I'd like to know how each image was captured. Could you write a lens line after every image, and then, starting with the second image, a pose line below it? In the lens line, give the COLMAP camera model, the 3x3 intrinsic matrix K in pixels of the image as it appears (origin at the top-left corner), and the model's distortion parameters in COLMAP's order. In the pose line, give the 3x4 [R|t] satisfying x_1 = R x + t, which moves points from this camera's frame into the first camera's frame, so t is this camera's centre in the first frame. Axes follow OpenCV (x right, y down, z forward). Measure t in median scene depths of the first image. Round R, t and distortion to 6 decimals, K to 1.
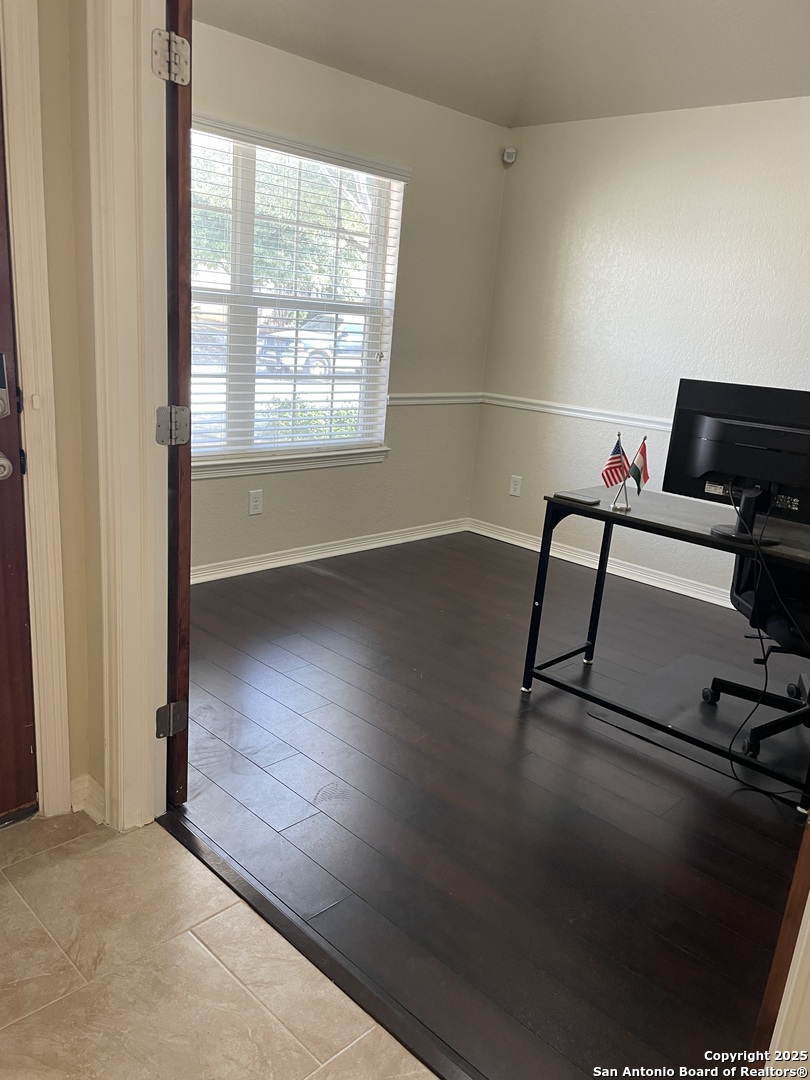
lens RADIAL K [[818.9, 0, 407.5], [0, 818.9, 532.2], [0, 0, 1]] dist [0.028811, -0.075928]
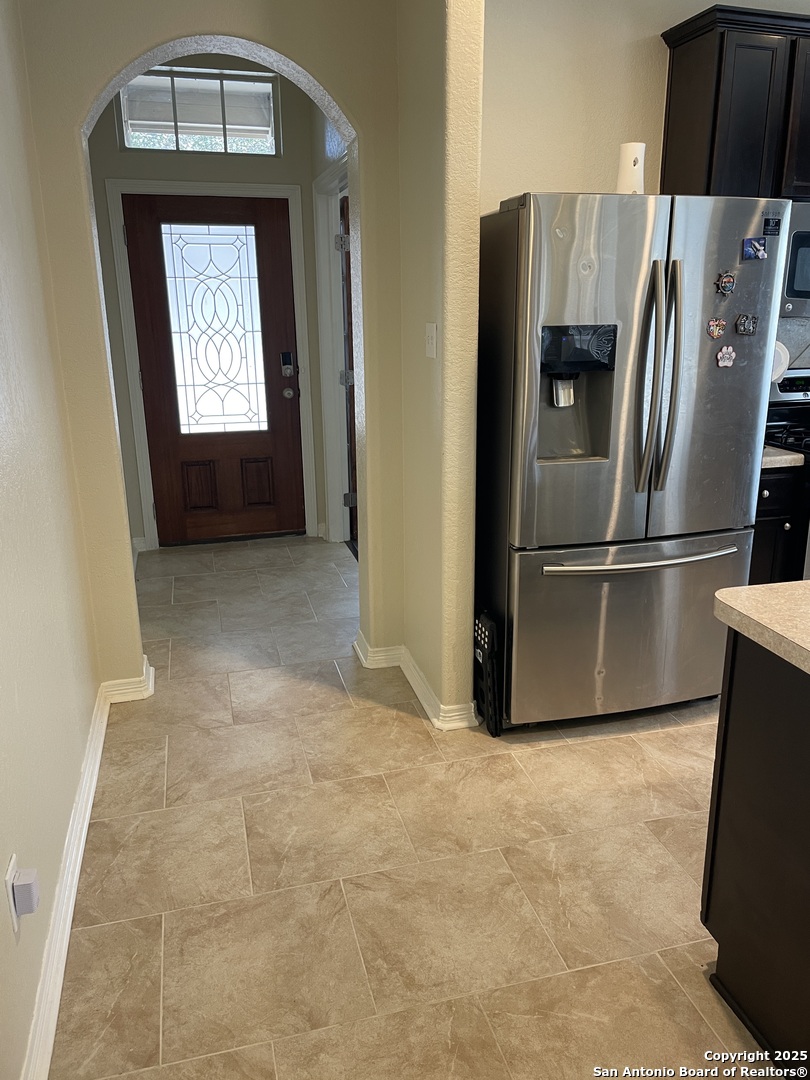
lens RADIAL K [[818.9, 0, 408.6], [0, 818.9, 532.8], [0, 0, 1]] dist [0.028811, -0.075928]
pose [[0.857203, 0.060127, -0.511456, 1.133318], [-0.061477, 0.998006, 0.014291, 0.284170], [0.511296, 0.019192, 0.859191, -1.028043]]
